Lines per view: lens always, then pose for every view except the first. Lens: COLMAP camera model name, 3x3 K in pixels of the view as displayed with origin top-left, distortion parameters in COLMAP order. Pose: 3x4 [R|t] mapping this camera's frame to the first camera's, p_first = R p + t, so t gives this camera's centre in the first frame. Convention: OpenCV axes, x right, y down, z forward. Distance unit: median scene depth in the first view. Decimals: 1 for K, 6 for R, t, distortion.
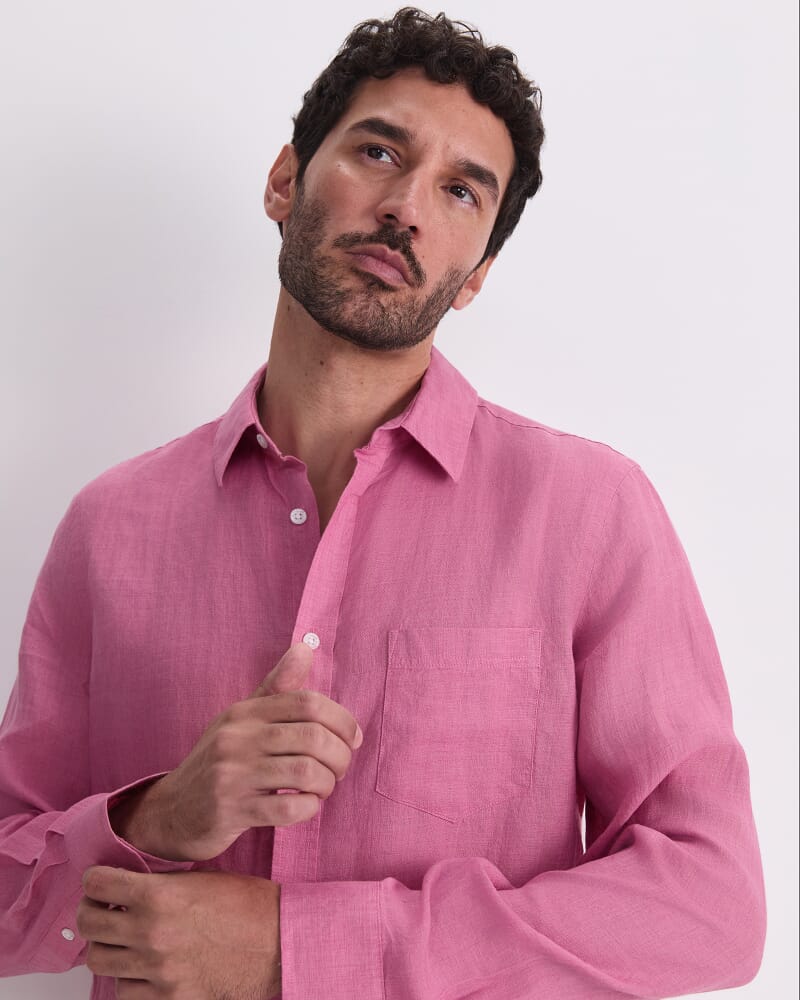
lens RADIAL K [[1349.2, 0, 400.5], [0, 1349.2, 497.1], [0, 0, 1]] dist [0.001588, 0.000000]
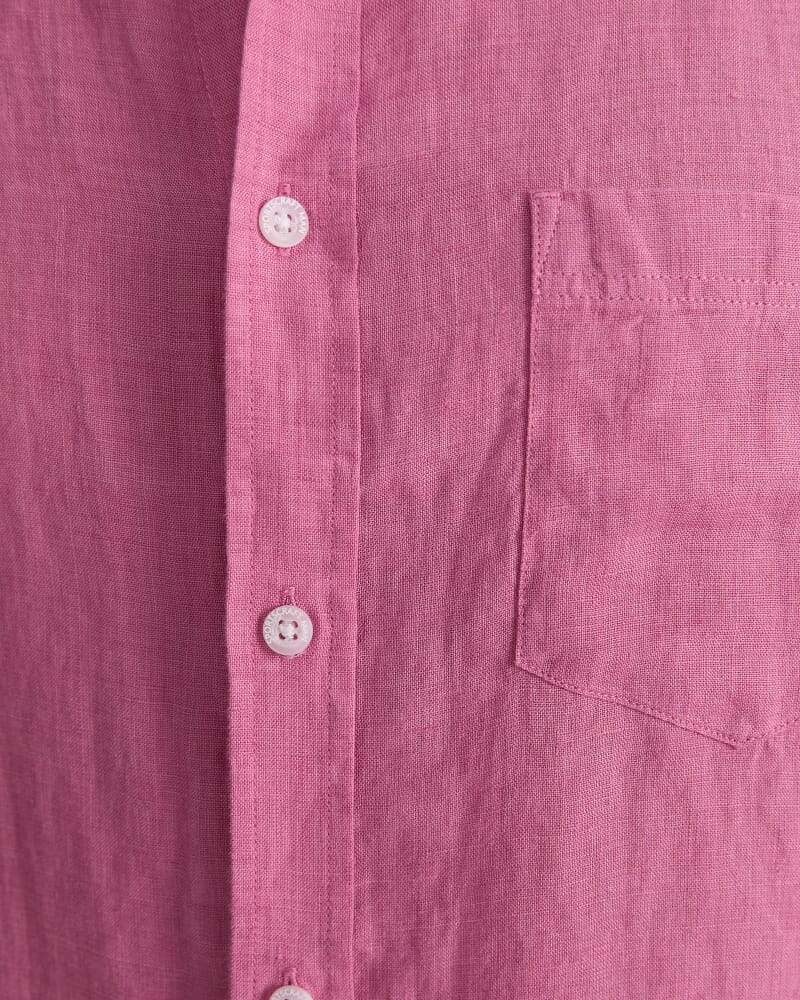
lens RADIAL K [[1602.7, 0, 400.1], [0, 1602.7, 501.1], [0, 0, 1]] dist [-0.420557, 0.000000]
pose [[0.989216, -0.065510, 0.130997, -0.095706], [0.004537, 0.907672, 0.419655, 0.005996], [-0.146394, -0.414536, 0.898181, 0.633094]]
